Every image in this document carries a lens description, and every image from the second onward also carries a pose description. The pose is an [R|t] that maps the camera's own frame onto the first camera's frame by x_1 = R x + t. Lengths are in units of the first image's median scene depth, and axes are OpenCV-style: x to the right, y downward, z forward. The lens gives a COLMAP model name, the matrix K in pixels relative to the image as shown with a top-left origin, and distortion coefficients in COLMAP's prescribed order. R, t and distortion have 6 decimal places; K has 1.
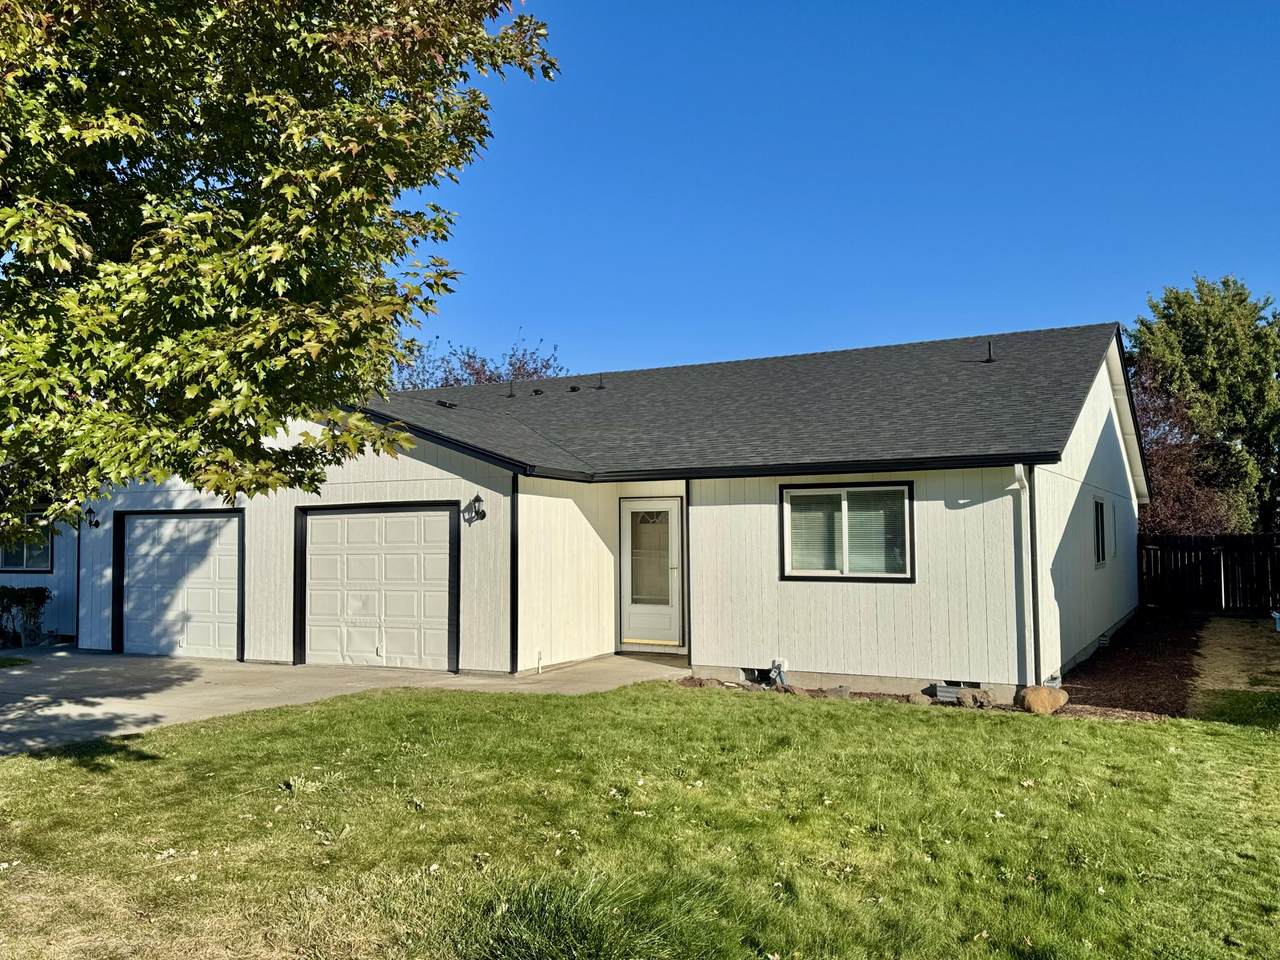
lens RADIAL K [[1102.3, 0, 640.3], [0, 1102.3, 480.9], [0, 0, 1]] dist [0.049131, -0.004148]
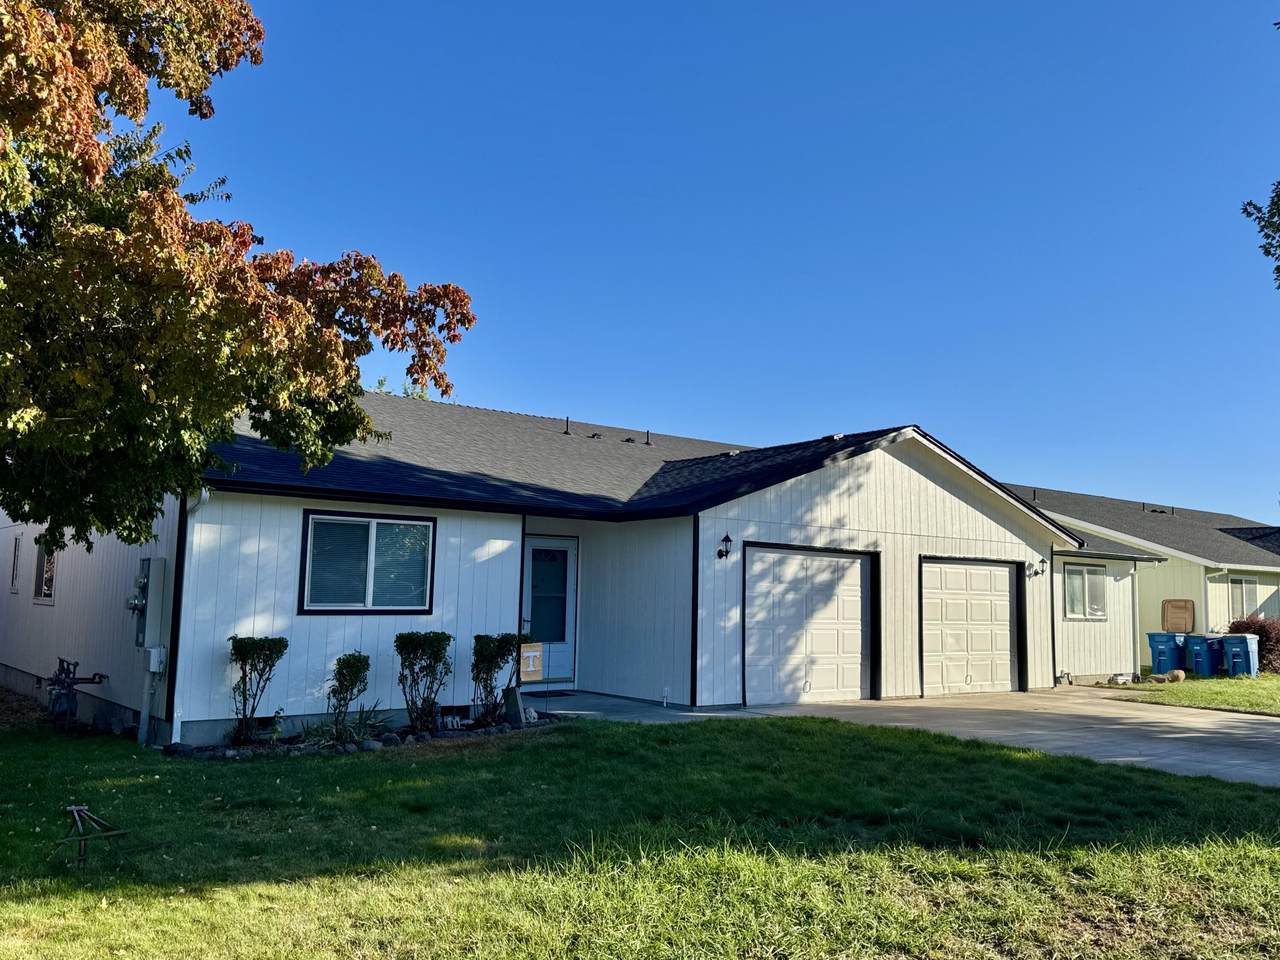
lens RADIAL K [[1102.3, 0, 639.4], [0, 1102.3, 473.8], [0, 0, 1]] dist [0.049131, -0.004148]
pose [[0.390615, 0.112614, 0.913640, -1.352957], [-0.087123, 0.992557, -0.085093, 0.057505], [-0.916422, -0.046361, 0.397519, 0.768163]]
